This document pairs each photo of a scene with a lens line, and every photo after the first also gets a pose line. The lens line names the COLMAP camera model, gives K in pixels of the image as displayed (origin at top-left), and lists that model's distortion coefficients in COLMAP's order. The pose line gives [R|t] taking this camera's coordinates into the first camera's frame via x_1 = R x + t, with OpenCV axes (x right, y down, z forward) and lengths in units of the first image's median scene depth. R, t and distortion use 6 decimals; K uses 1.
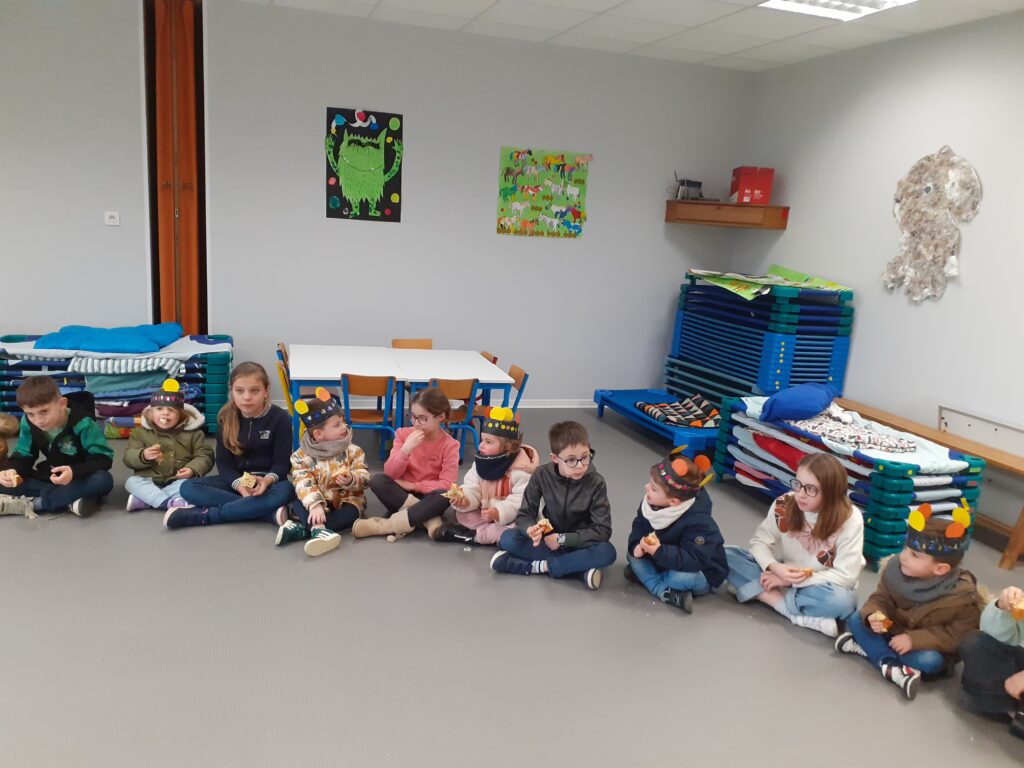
lens RADIAL K [[809.5, 0, 511.7], [0, 809.5, 407.9], [0, 0, 1]] dist [0.020362, -0.035174]
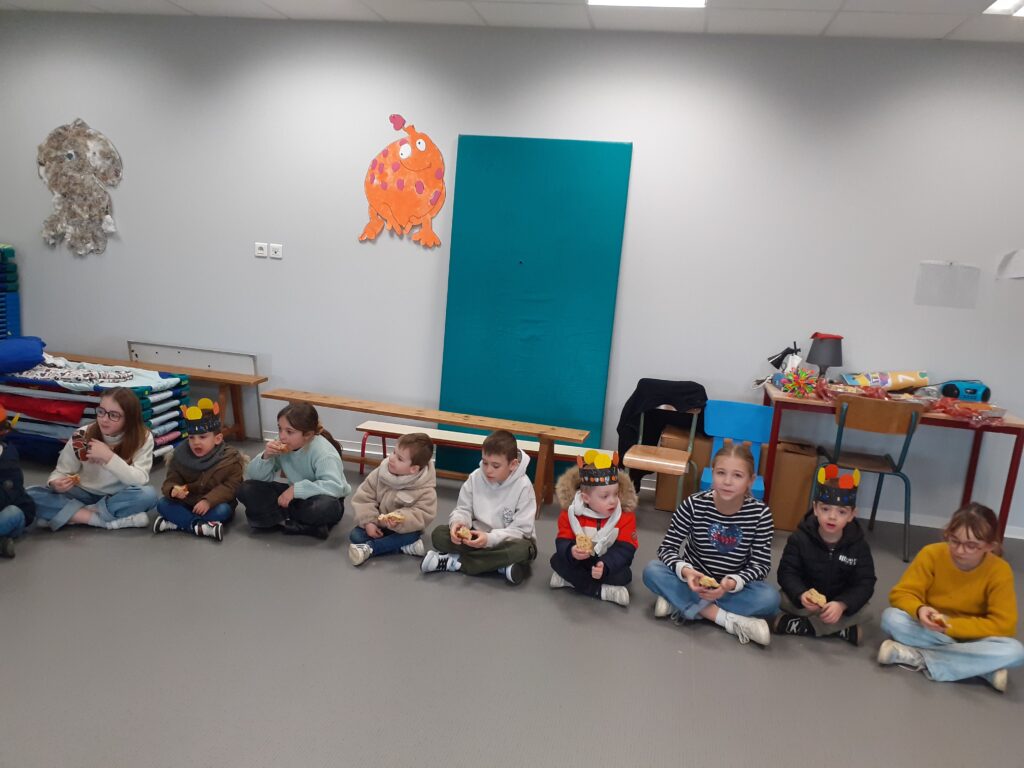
lens RADIAL K [[809.5, 0, 511.7], [0, 809.5, 407.9], [0, 0, 1]] dist [0.020362, -0.035174]
pose [[0.481948, -0.207534, 0.851267, -0.231562], [0.155565, 0.976377, 0.149961, 0.001705], [-0.862279, 0.060154, 0.502848, -0.085470]]
